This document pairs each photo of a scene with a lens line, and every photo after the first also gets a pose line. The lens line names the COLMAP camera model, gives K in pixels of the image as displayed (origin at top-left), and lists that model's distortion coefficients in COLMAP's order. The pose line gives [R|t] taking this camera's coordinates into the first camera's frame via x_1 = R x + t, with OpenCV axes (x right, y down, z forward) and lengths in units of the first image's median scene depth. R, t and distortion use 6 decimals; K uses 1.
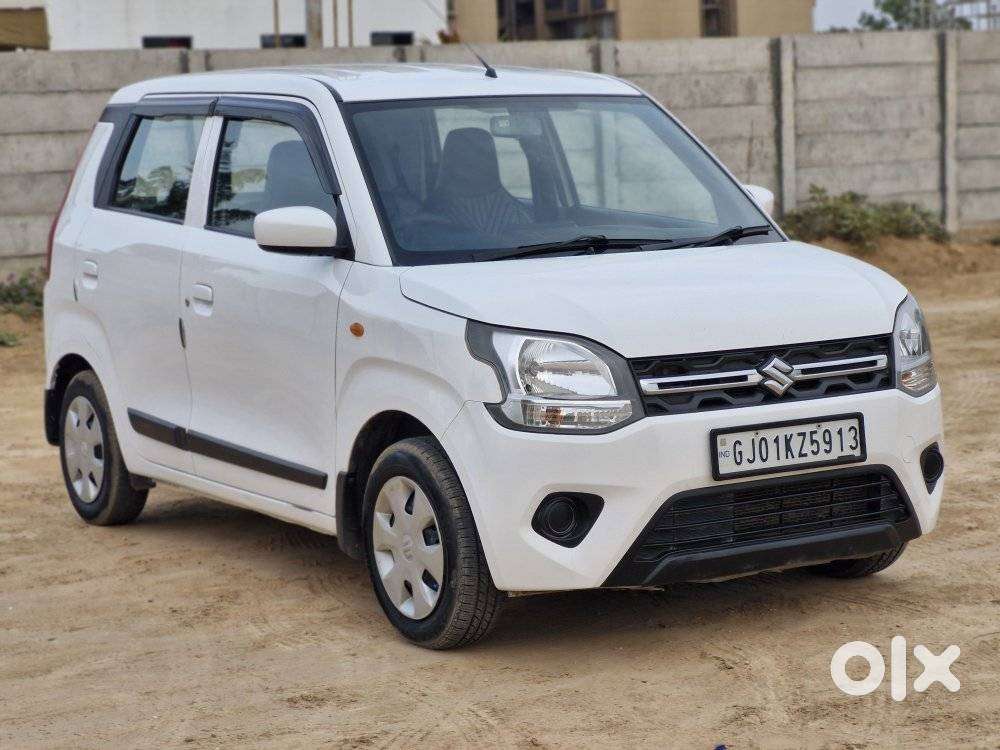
lens RADIAL K [[2162.1, 0, 500.0], [0, 2162.1, 375.0], [0, 0, 1]] dist [-0.052744, 0.701797]
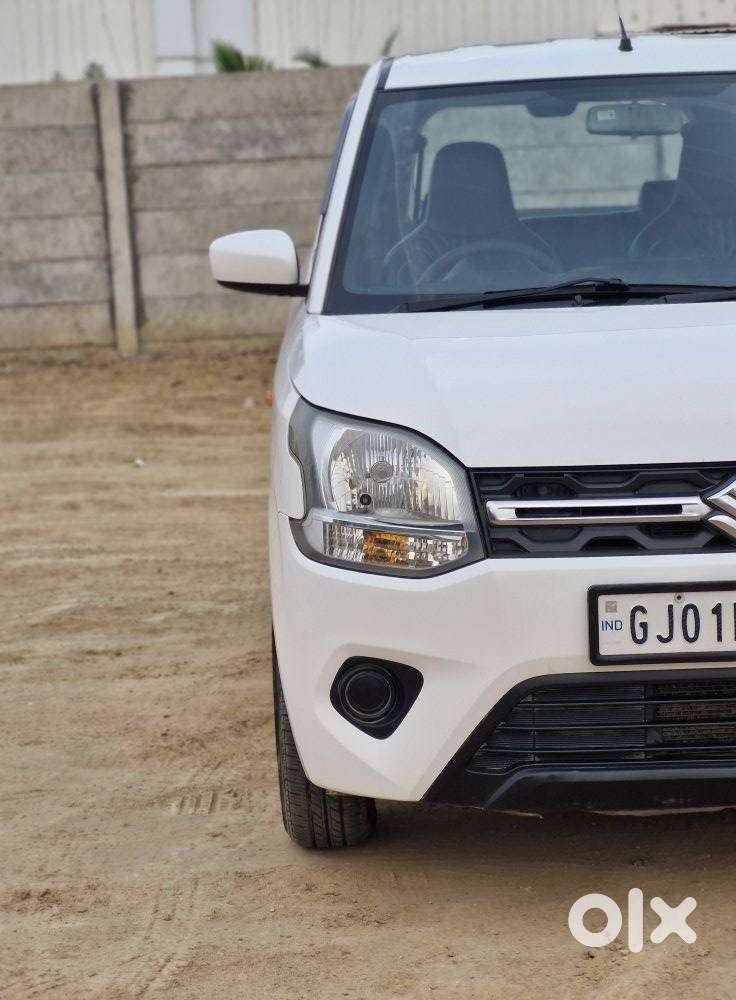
lens RADIAL K [[2179.1, 0, 366.9], [0, 2179.1, 467.2], [0, 0, 1]] dist [-0.240567, 3.490578]
pose [[0.847357, 0.068770, -0.526551, 0.370779], [-0.047092, 0.997404, 0.054482, -0.041383], [0.528931, -0.021369, 0.848396, 0.401113]]
